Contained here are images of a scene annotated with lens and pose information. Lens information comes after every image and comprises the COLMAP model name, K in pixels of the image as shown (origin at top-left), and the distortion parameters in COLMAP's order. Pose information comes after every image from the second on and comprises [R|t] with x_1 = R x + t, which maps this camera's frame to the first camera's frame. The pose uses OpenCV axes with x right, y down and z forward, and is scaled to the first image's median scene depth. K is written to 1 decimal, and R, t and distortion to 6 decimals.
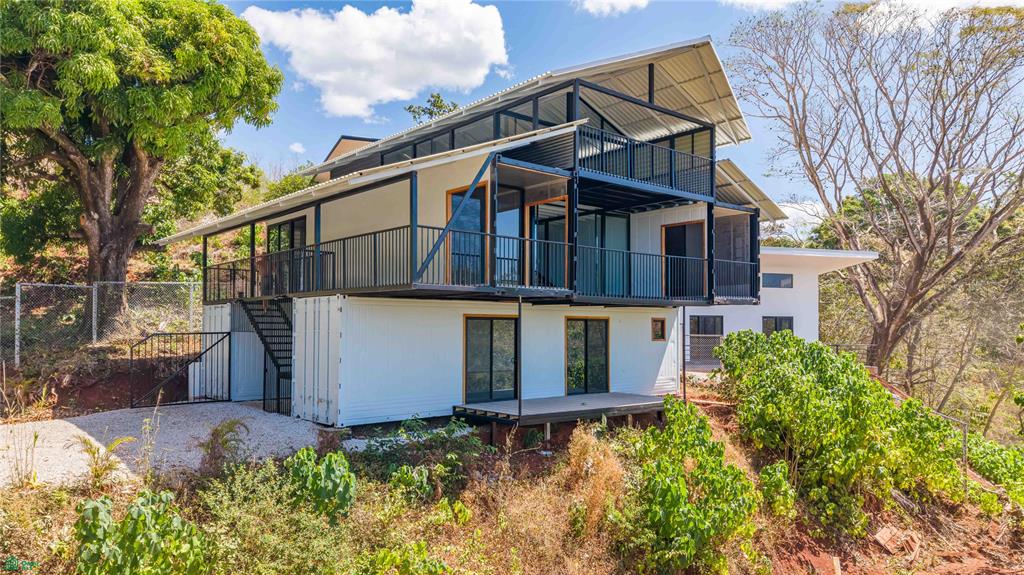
lens RADIAL K [[683.6, 0, 499.8], [0, 683.6, 313.0], [0, 0, 1]] dist [0.034001, -0.000848]
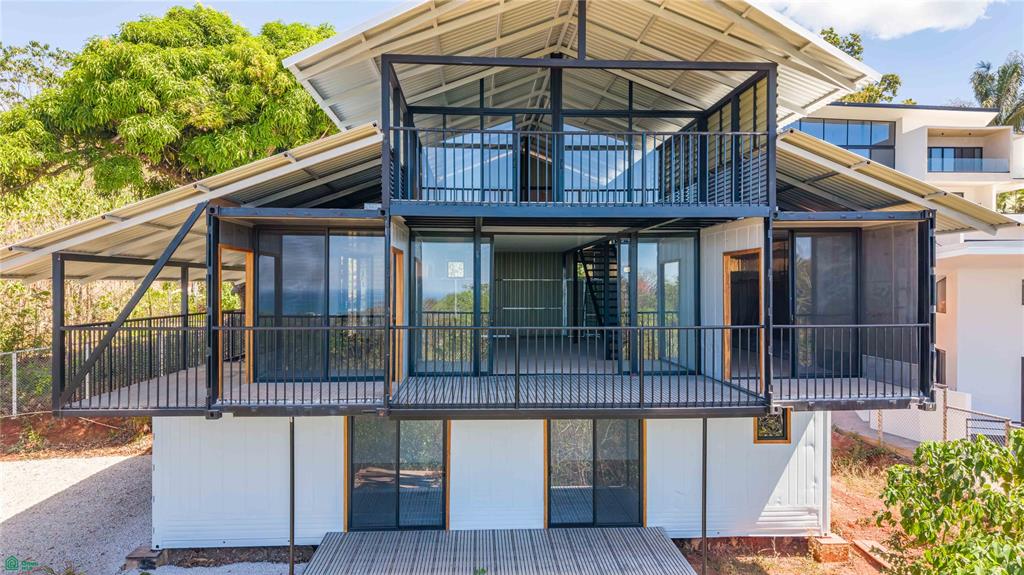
lens RADIAL K [[681.3, 0, 512.0], [0, 681.3, 287.5], [0, 0, 1]] dist [0.034997, -0.033406]
pose [[0.802288, 0.001102, -0.596937, 0.450586], [0.012769, 0.999738, 0.019007, -0.116798], [0.596801, -0.022872, 0.802063, 0.461918]]
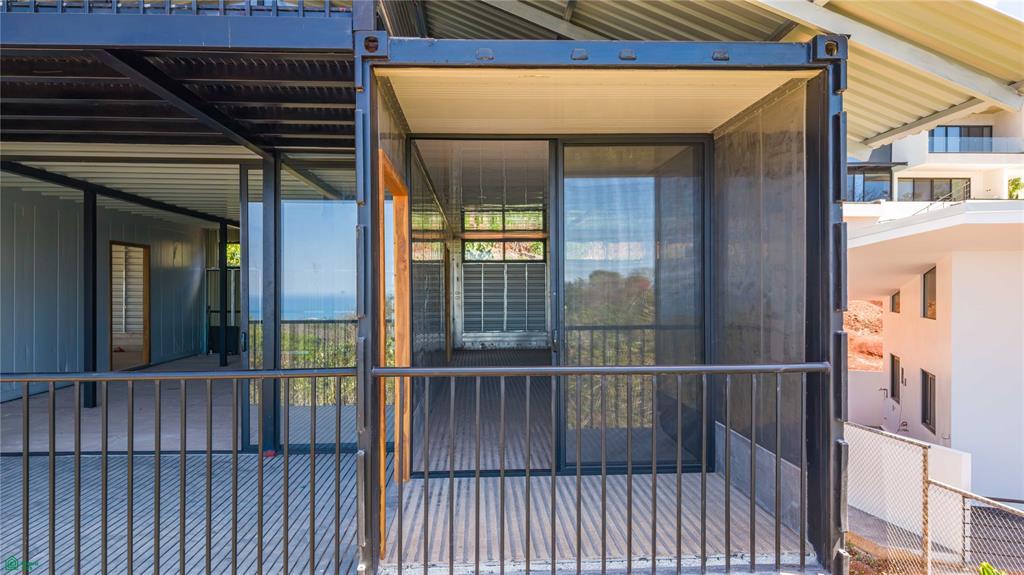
lens RADIAL K [[681.3, 0, 512.0], [0, 681.3, 287.5], [0, 0, 1]] dist [0.034997, -0.033406]
pose [[0.796031, 0.000821, -0.605255, 0.436928], [0.012860, 0.999750, 0.018270, -0.100274], [0.605119, -0.022327, 0.795822, 0.862425]]
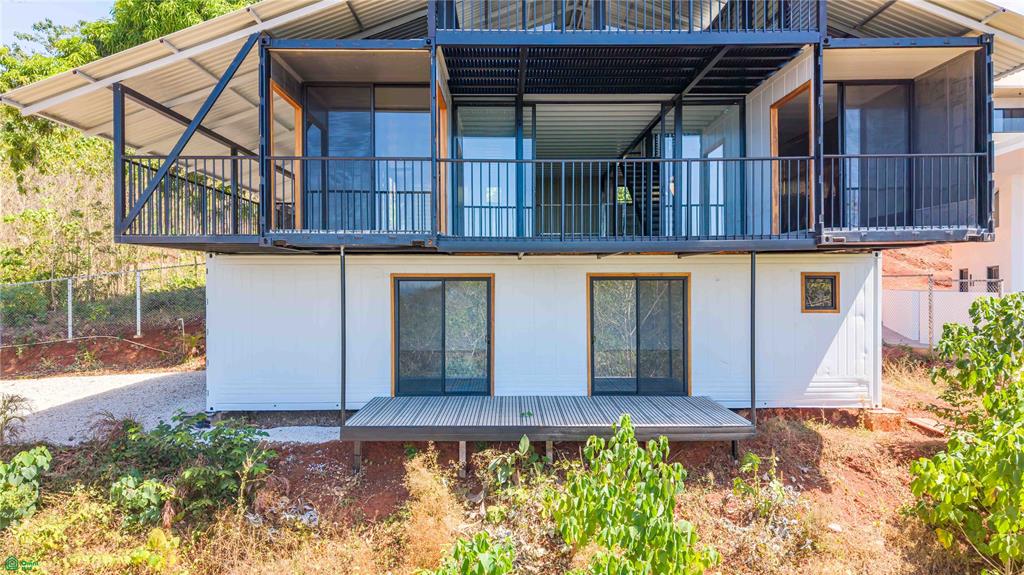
lens RADIAL K [[681.3, 0, 512.0], [0, 681.3, 287.5], [0, 0, 1]] dist [0.034997, -0.033406]
pose [[0.772919, -0.003622, -0.634494, 0.444124], [0.019888, 0.999631, 0.018520, 0.005031], [0.634193, -0.026933, 0.772706, 0.451214]]
